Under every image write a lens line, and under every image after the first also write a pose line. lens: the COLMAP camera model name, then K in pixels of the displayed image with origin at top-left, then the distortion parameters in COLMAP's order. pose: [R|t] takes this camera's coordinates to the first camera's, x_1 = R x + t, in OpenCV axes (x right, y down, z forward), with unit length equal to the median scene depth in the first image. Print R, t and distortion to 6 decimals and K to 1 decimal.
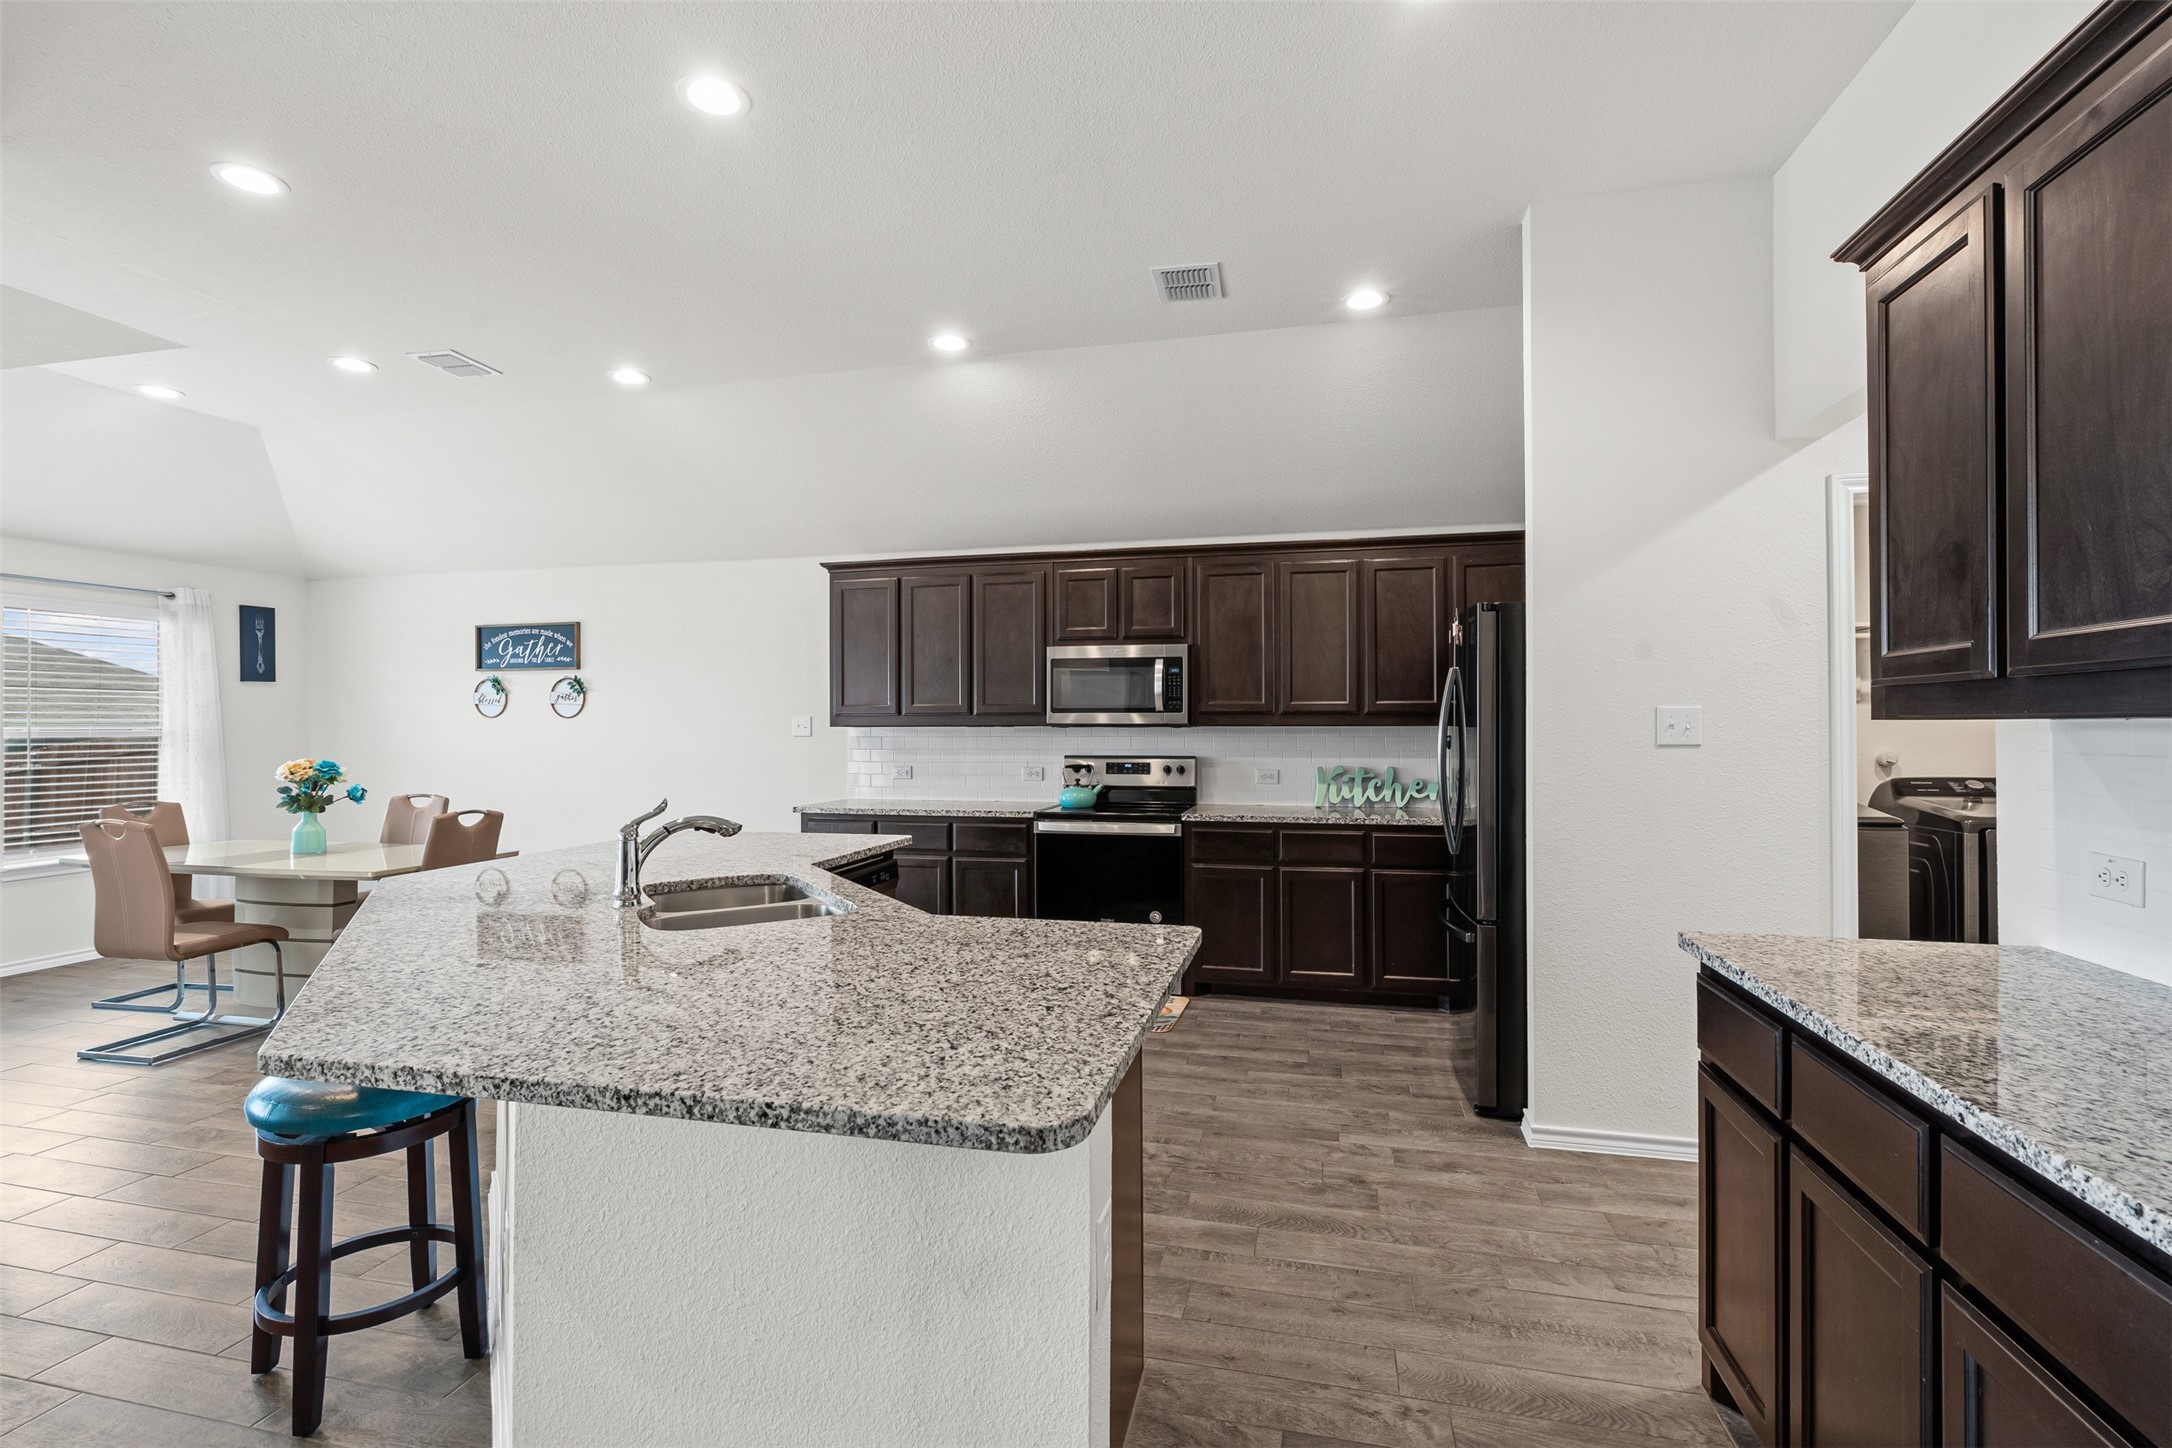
lens RADIAL K [[996.7, 0, 1081.7], [0, 996.7, 728.2], [0, 0, 1]] dist [-0.004143, 0.002125]
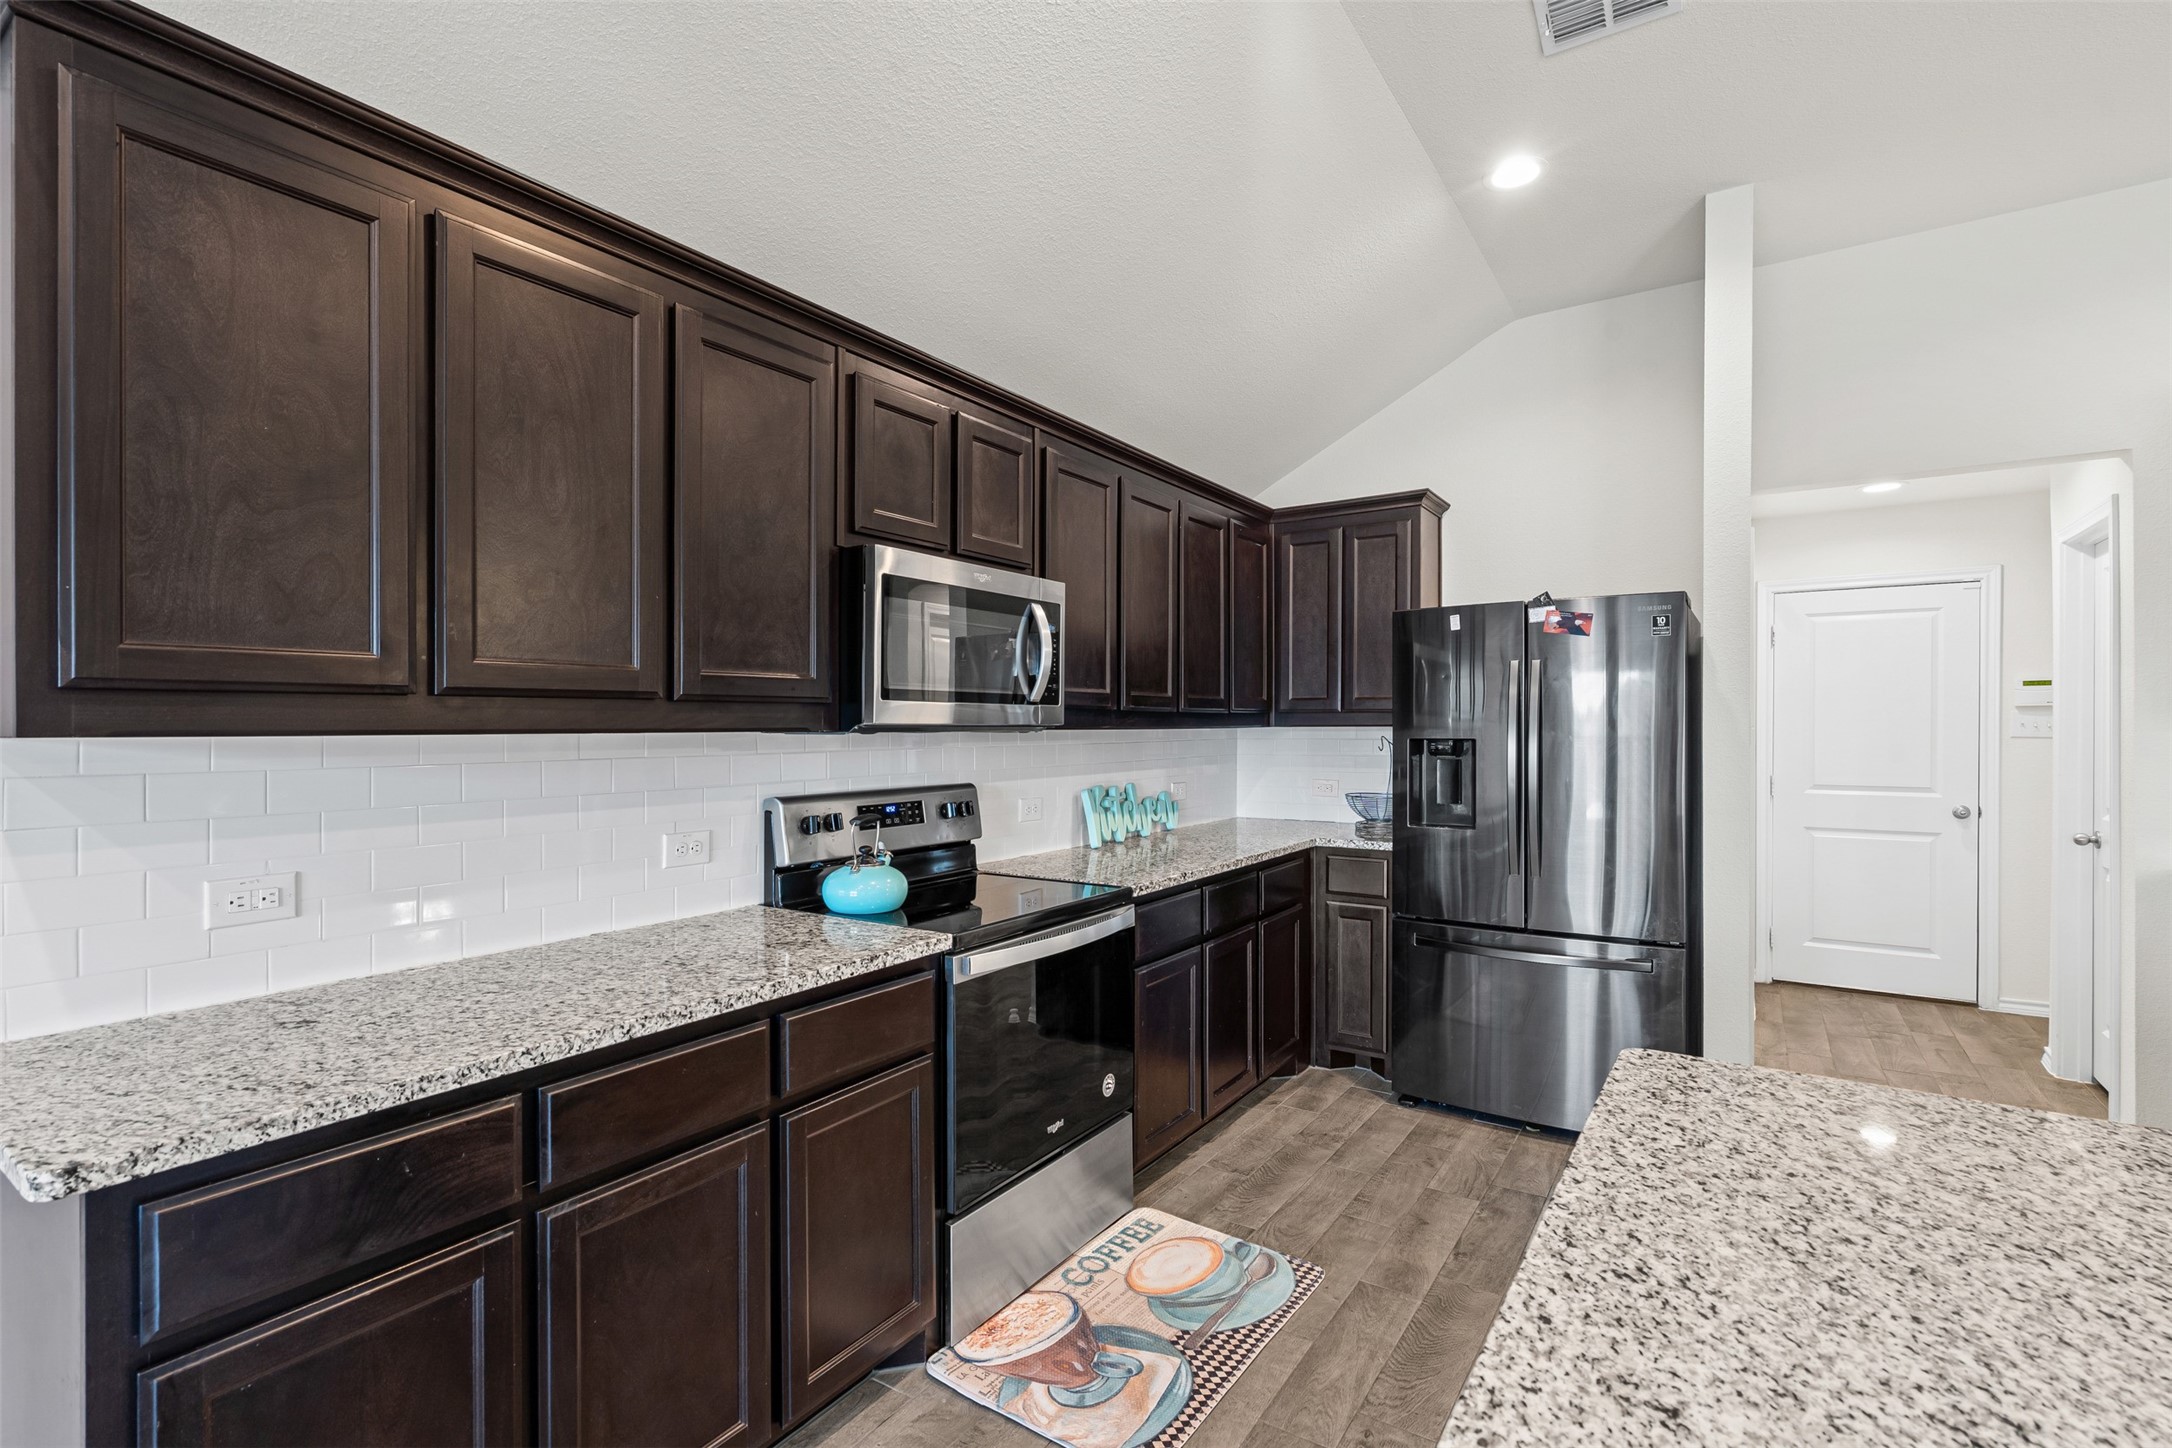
lens RADIAL K [[996.7, 0, 1069.6], [0, 996.7, 726.6], [0, 0, 1]] dist [-0.004143, 0.002125]
pose [[0.341349, 0.000235, 0.939937, -0.423740], [0.003363, 0.999993, -0.001471, -0.003193], [-0.939931, 0.003663, 0.341346, 0.806913]]
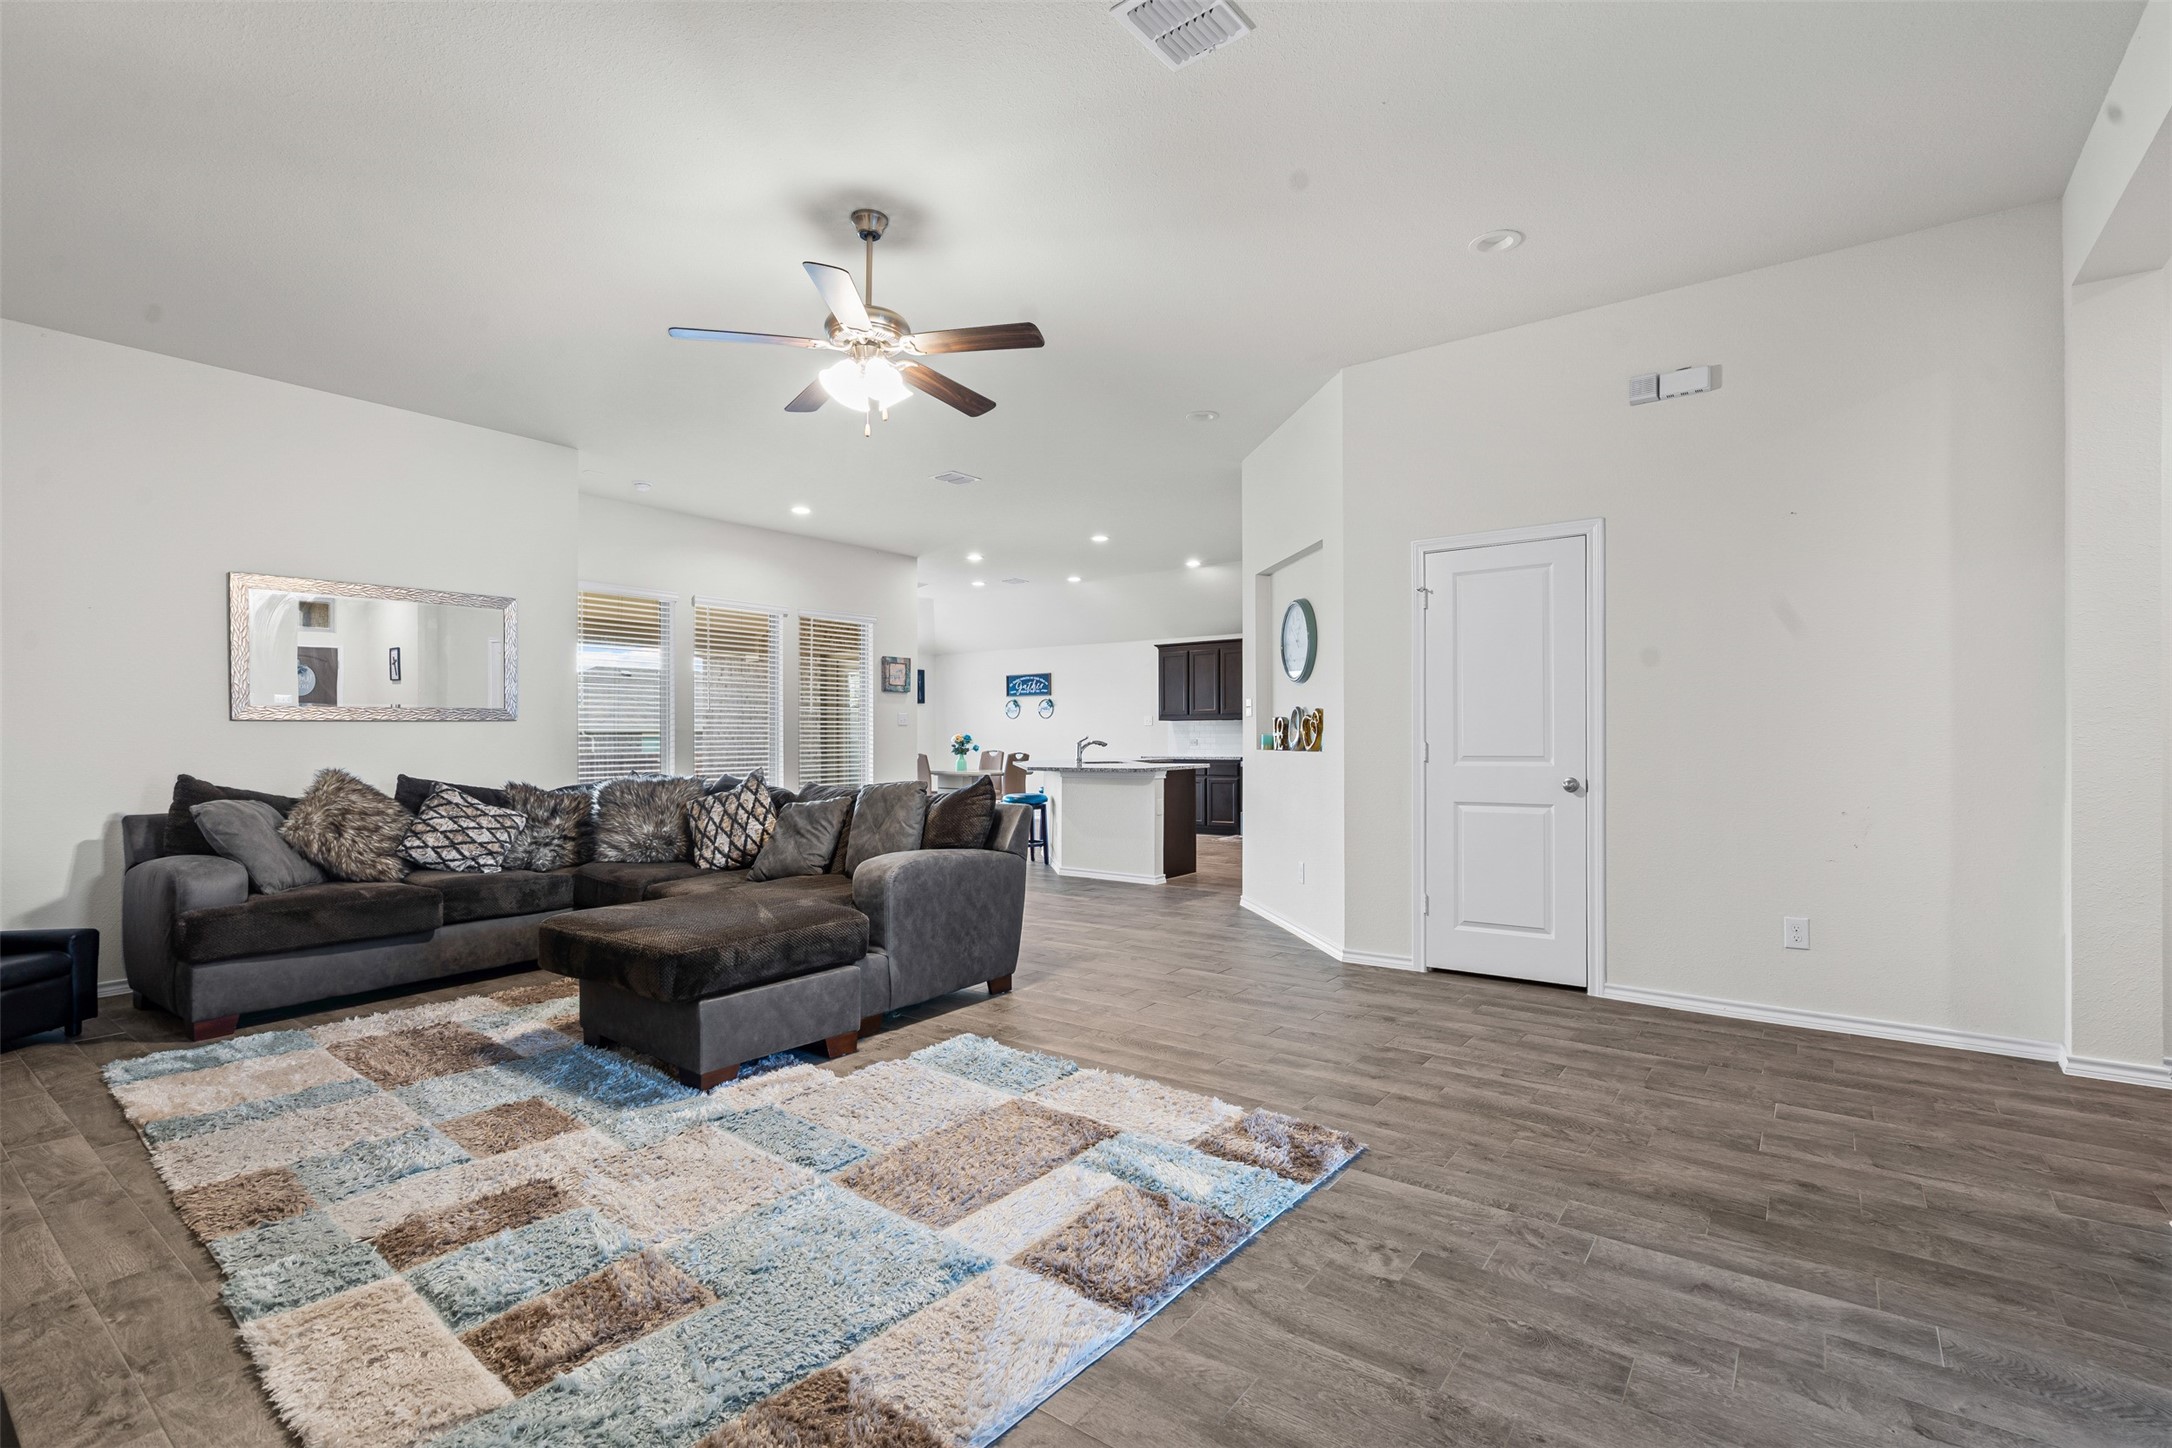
lens RADIAL K [[996.7, 0, 1084.6], [0, 996.7, 717.6], [0, 0, 1]] dist [-0.004143, 0.002125]
pose [[0.919955, -0.009861, -0.391899, 0.501835], [0.003375, 0.999846, -0.017236, 0.032102], [0.392008, 0.014534, 0.919847, -1.180596]]
